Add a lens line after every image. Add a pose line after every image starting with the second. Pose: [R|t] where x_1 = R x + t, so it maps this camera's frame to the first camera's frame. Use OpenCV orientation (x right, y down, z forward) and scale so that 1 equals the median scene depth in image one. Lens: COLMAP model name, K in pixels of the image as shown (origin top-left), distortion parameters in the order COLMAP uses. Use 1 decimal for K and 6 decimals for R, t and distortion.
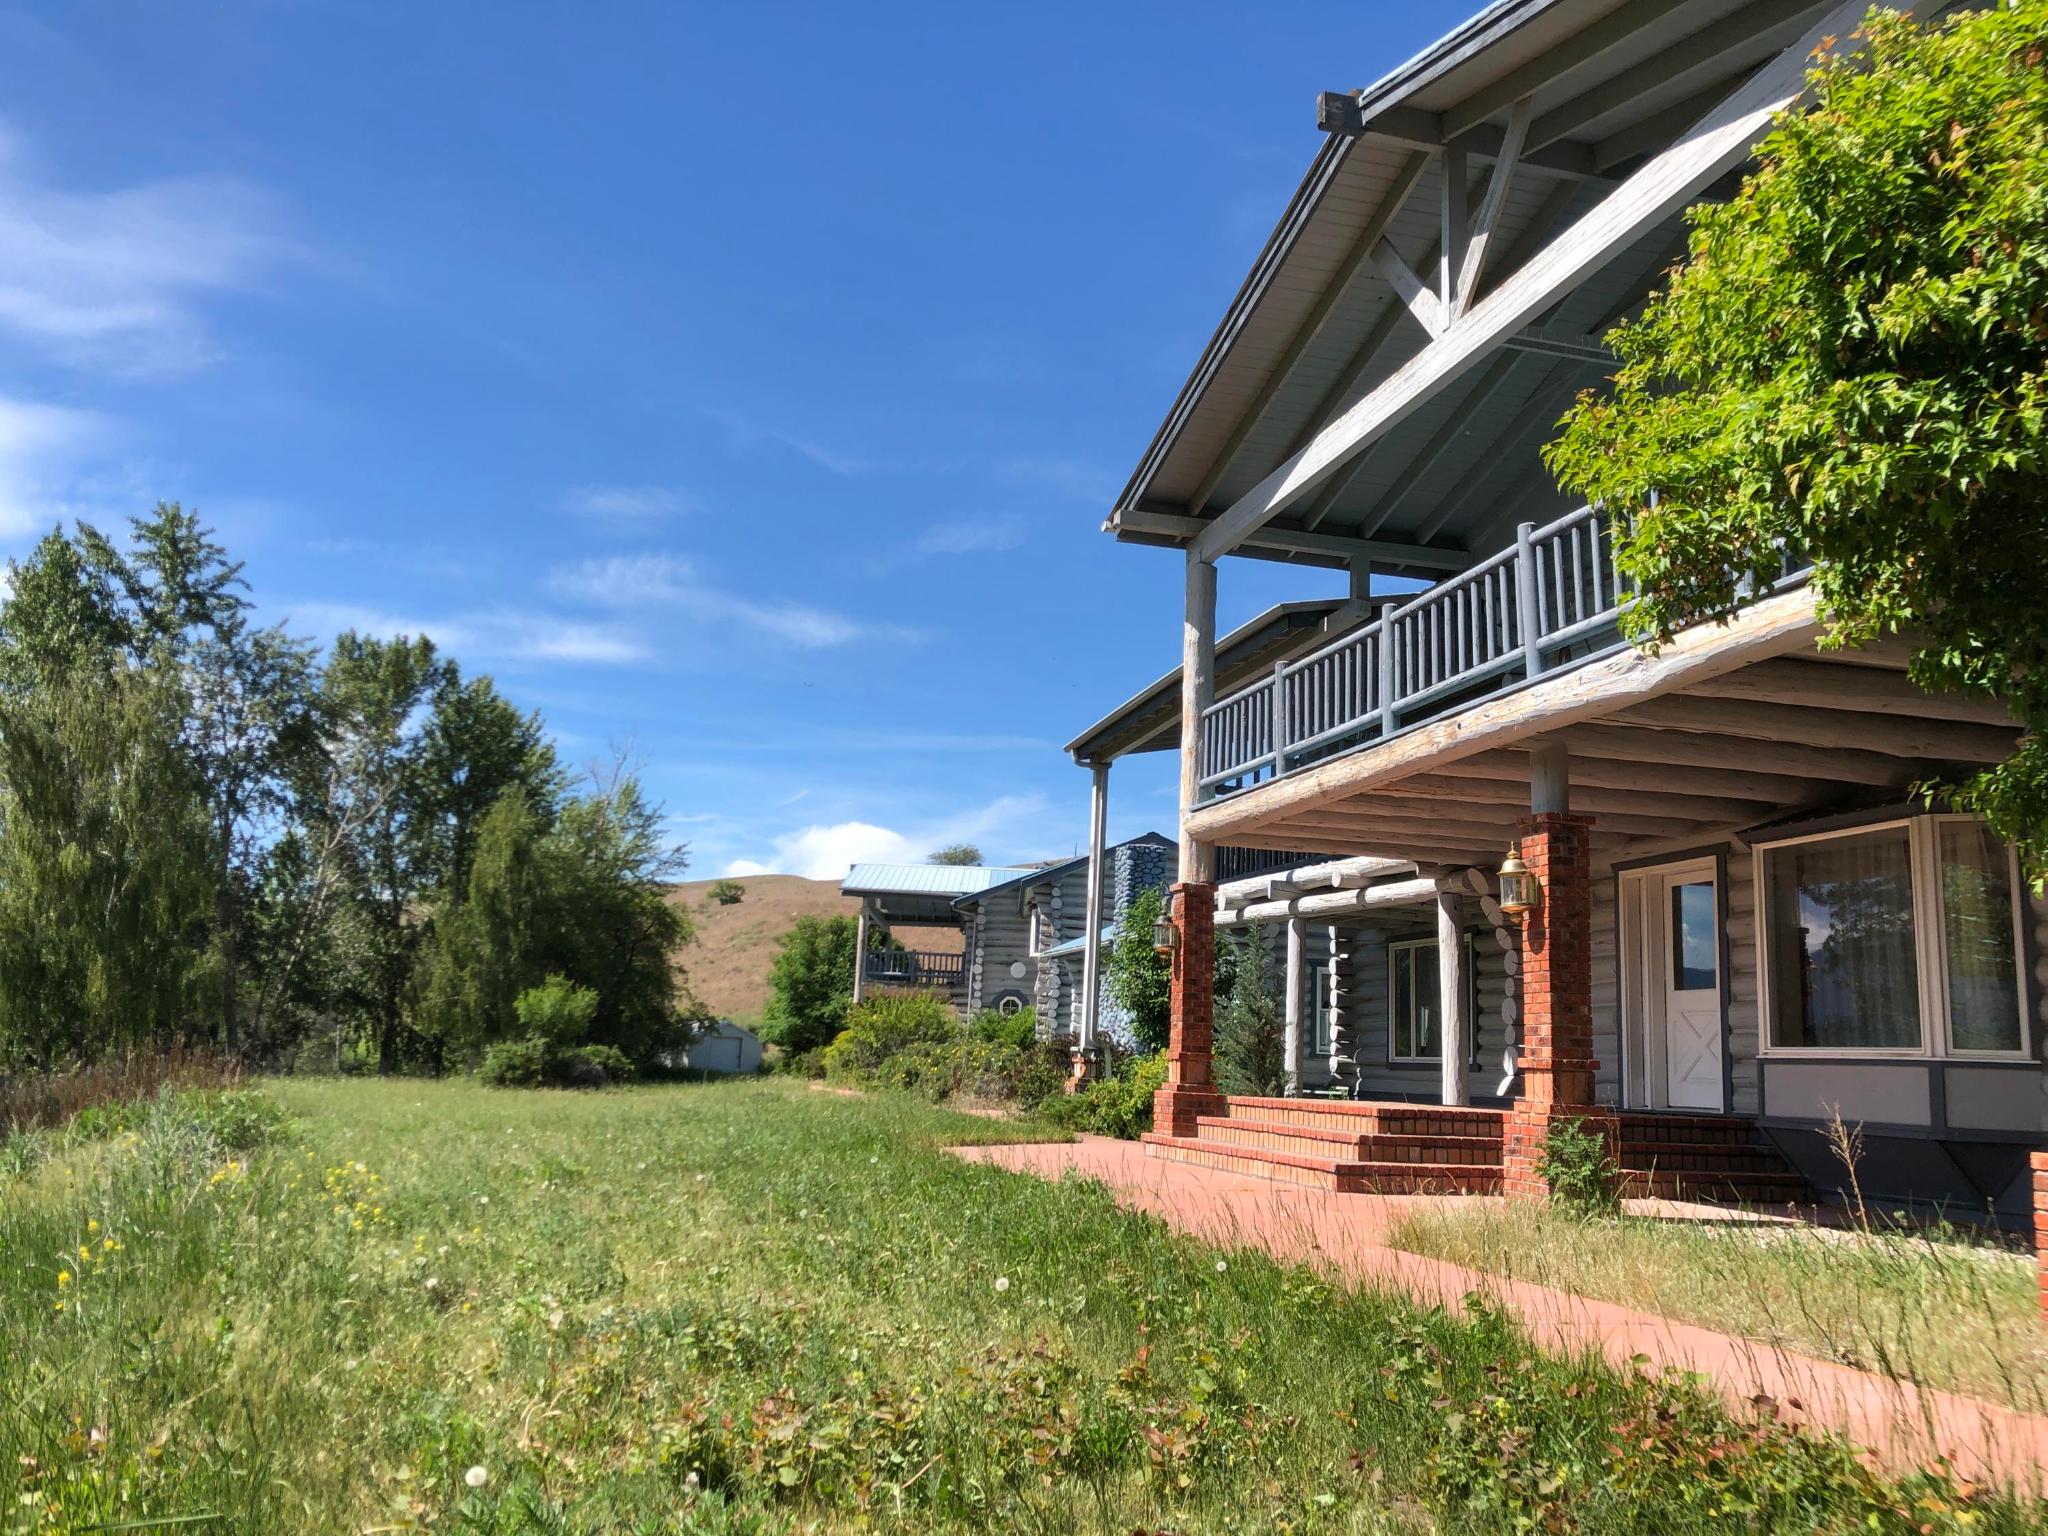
lens RADIAL K [[1672.1, 0, 1023.4], [0, 1672.1, 761.8], [0, 0, 1]] dist [0.033793, -0.030265]
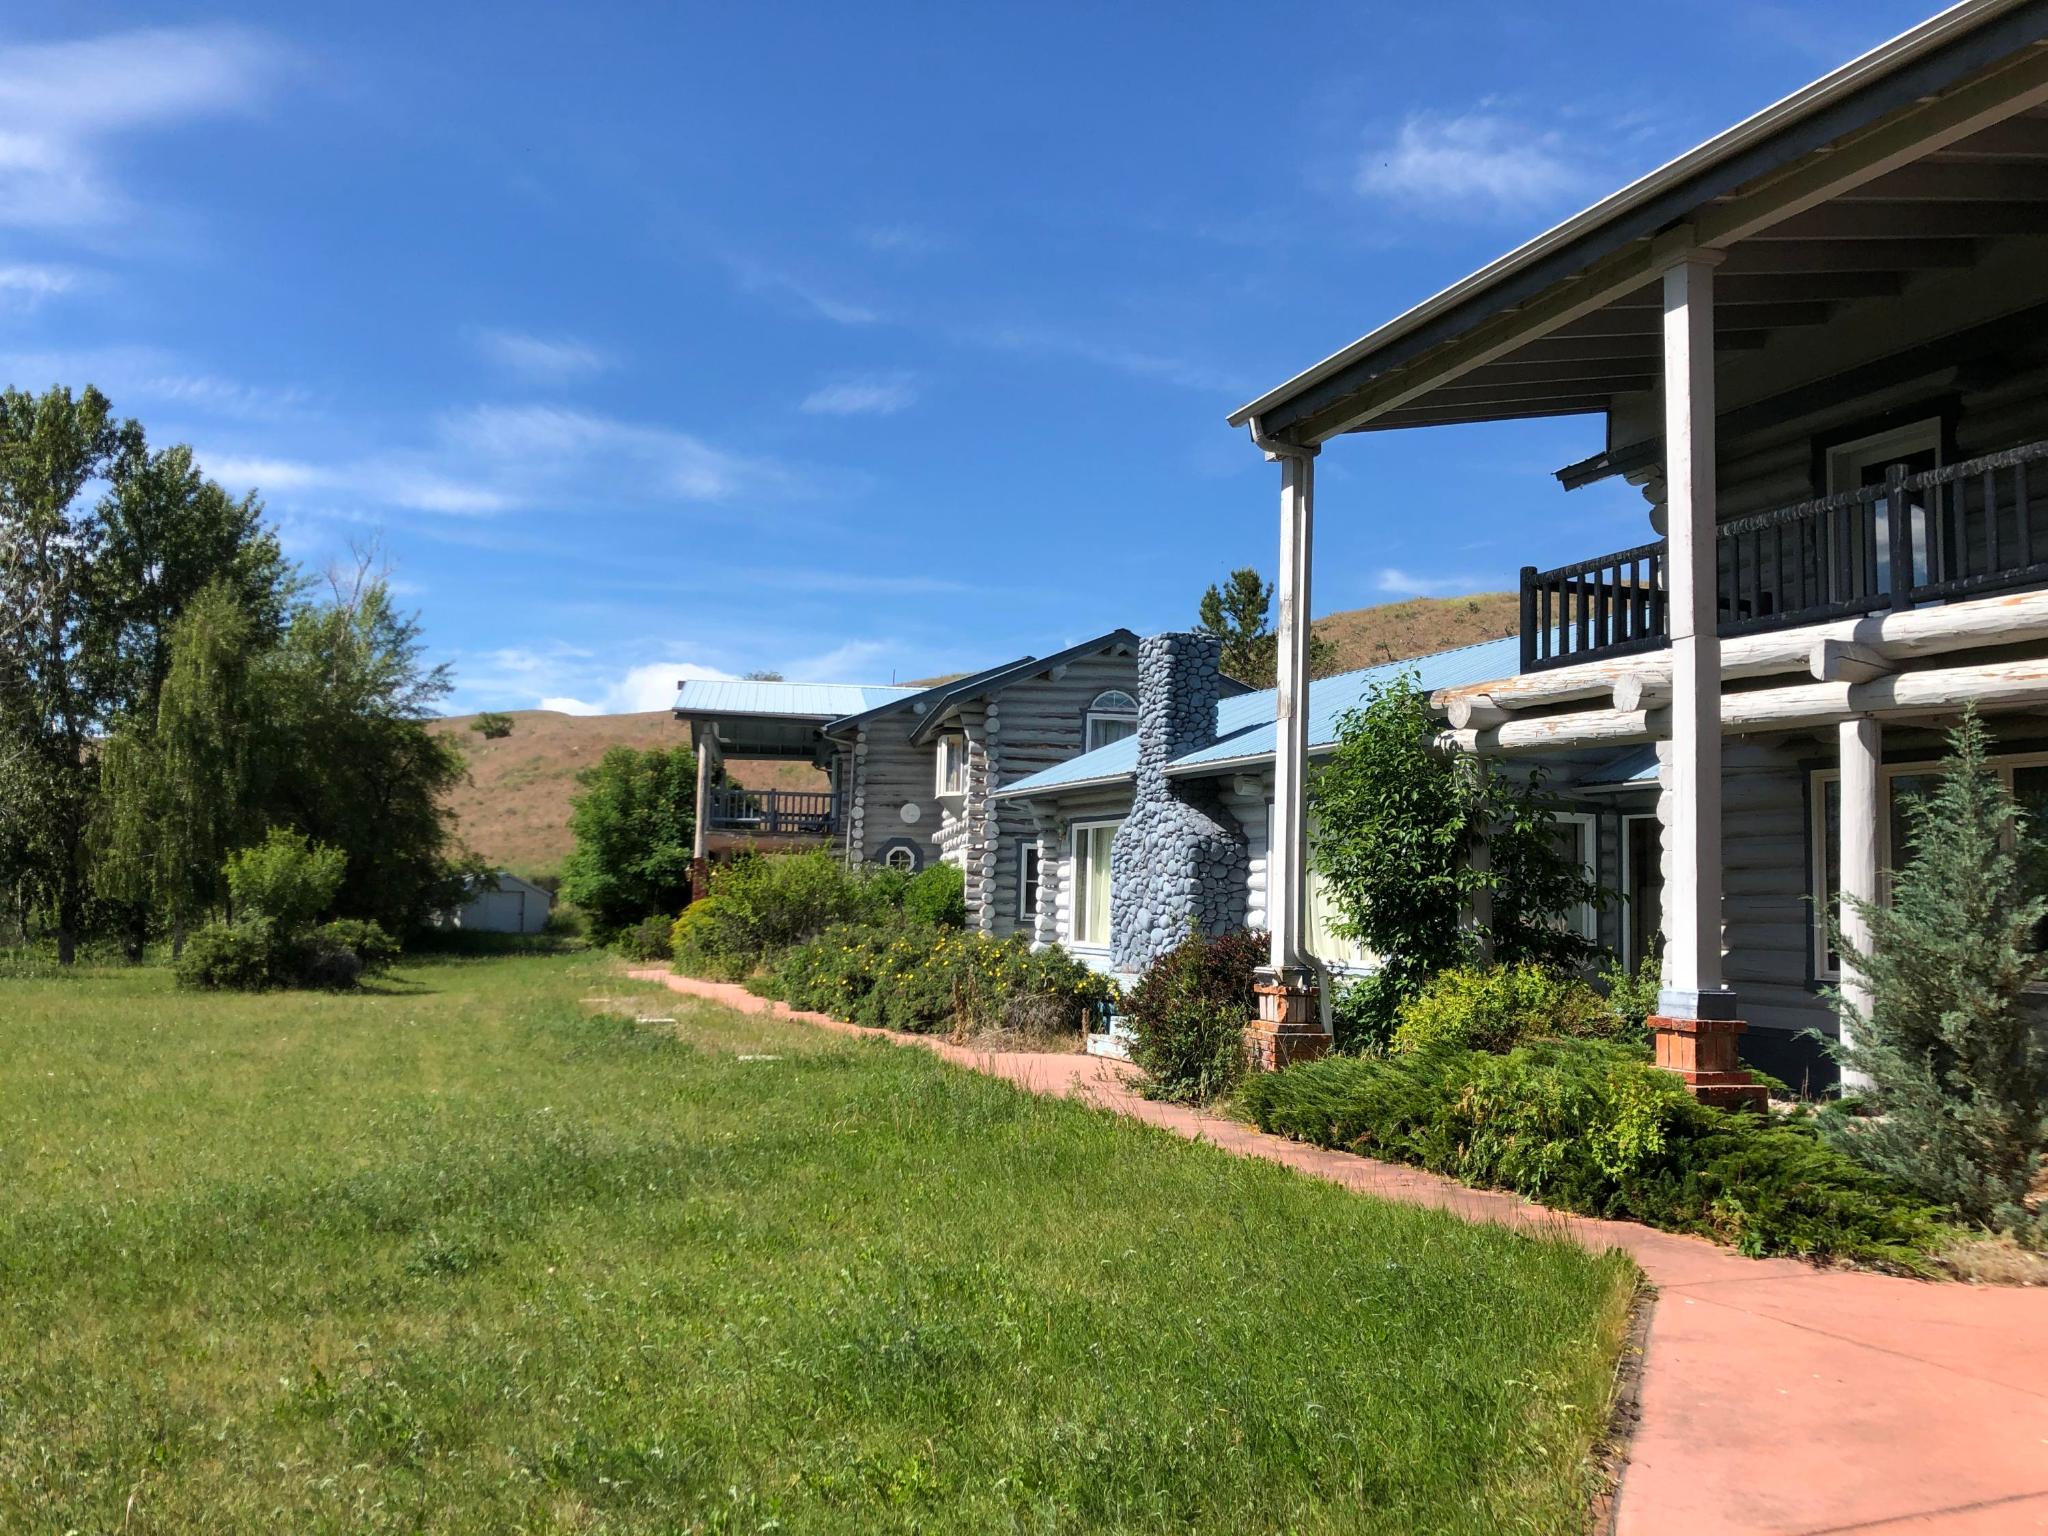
lens RADIAL K [[1672.1, 0, 1010.8], [0, 1672.1, 766.9], [0, 0, 1]] dist [0.033793, -0.030265]
pose [[0.991391, -0.007001, 0.130746, -0.042377], [-0.006212, 0.994930, 0.100373, 0.018001], [-0.130786, -0.100321, 0.986322, 0.166710]]
